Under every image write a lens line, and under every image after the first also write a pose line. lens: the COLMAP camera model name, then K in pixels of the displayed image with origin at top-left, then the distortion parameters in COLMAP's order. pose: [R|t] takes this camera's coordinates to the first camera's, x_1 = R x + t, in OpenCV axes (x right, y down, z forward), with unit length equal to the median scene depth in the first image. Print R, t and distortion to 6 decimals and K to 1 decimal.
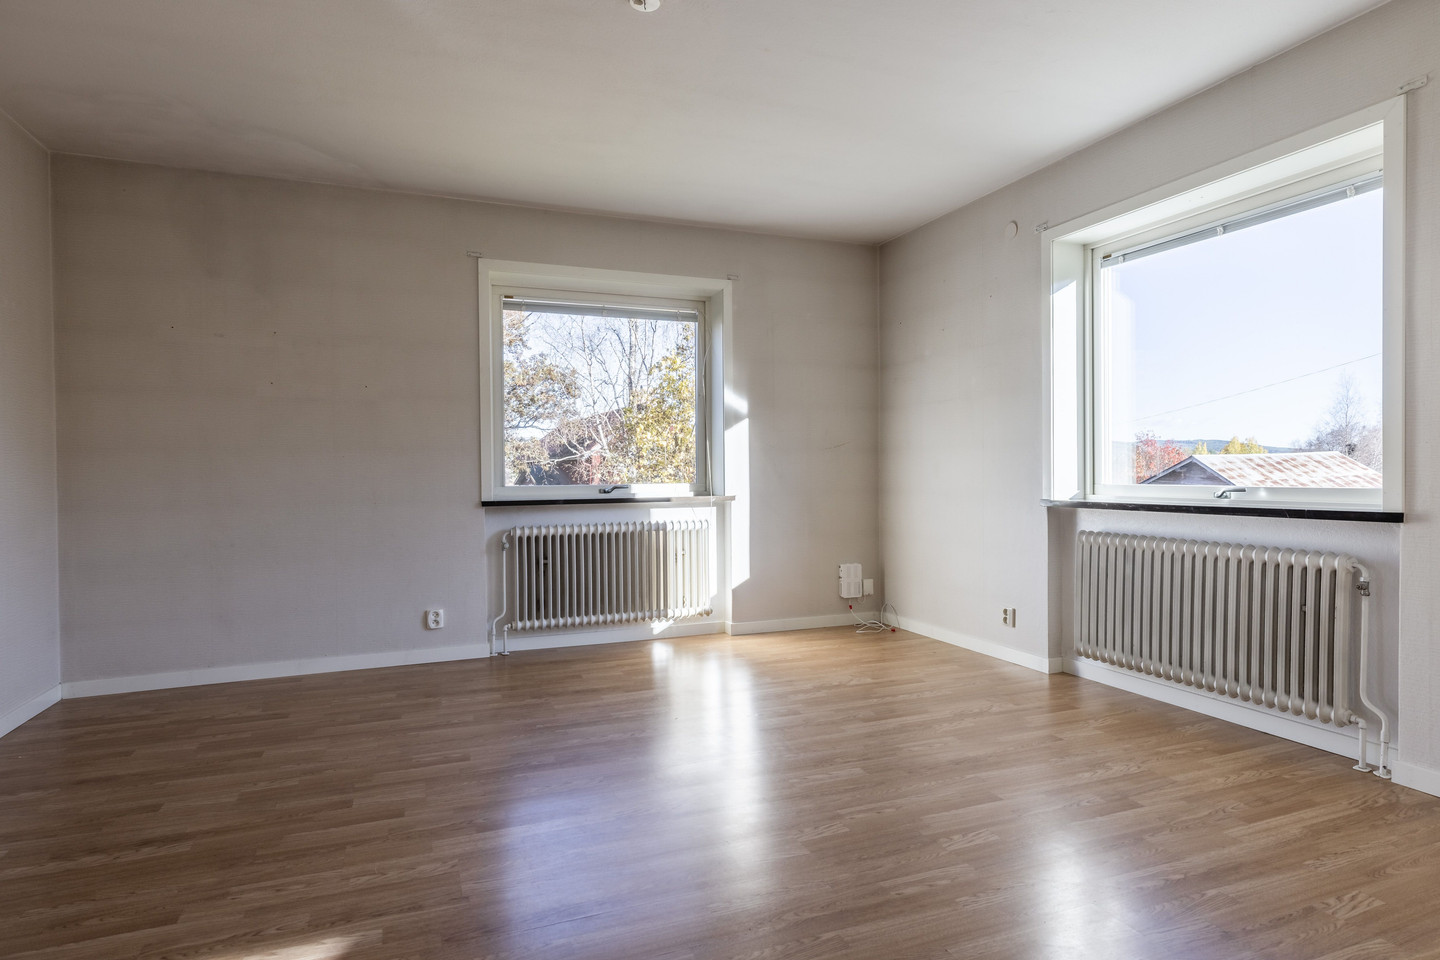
lens RADIAL K [[744.8, 0, 692.9], [0, 744.8, 477.4], [0, 0, 1]] dist [0.014173, -0.001833]
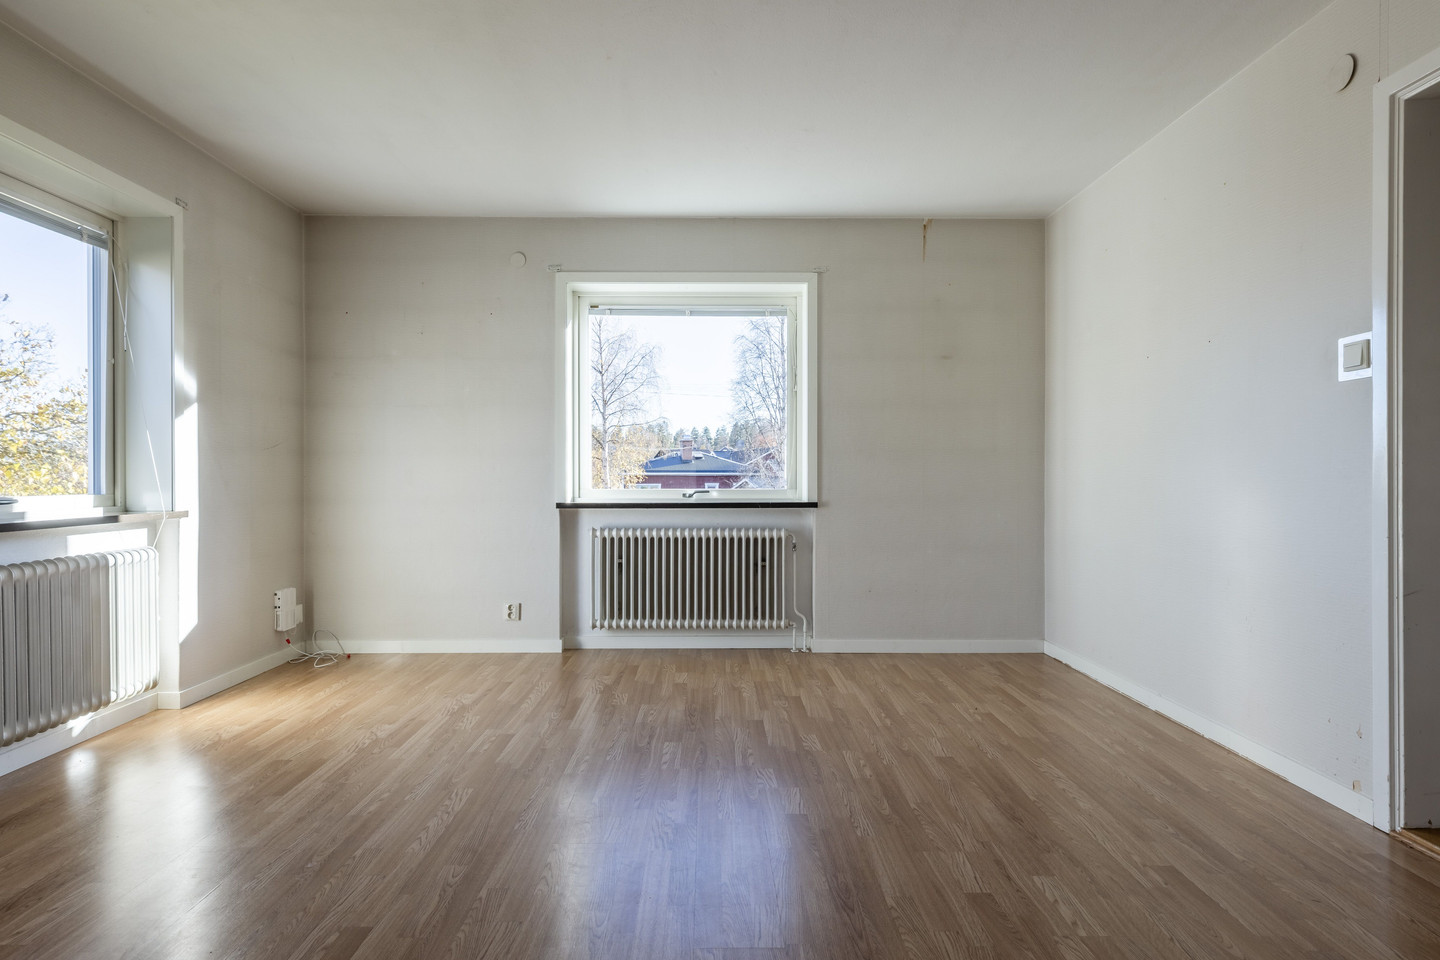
lens RADIAL K [[744.8, 0, 732.4], [0, 744.8, 479.1], [0, 0, 1]] dist [0.014173, -0.001833]
pose [[0.396731, 0.004482, 0.917924, -0.467690], [0.003914, 0.999971, -0.006574, 0.001303], [-0.917926, 0.006201, 0.396702, 0.281345]]
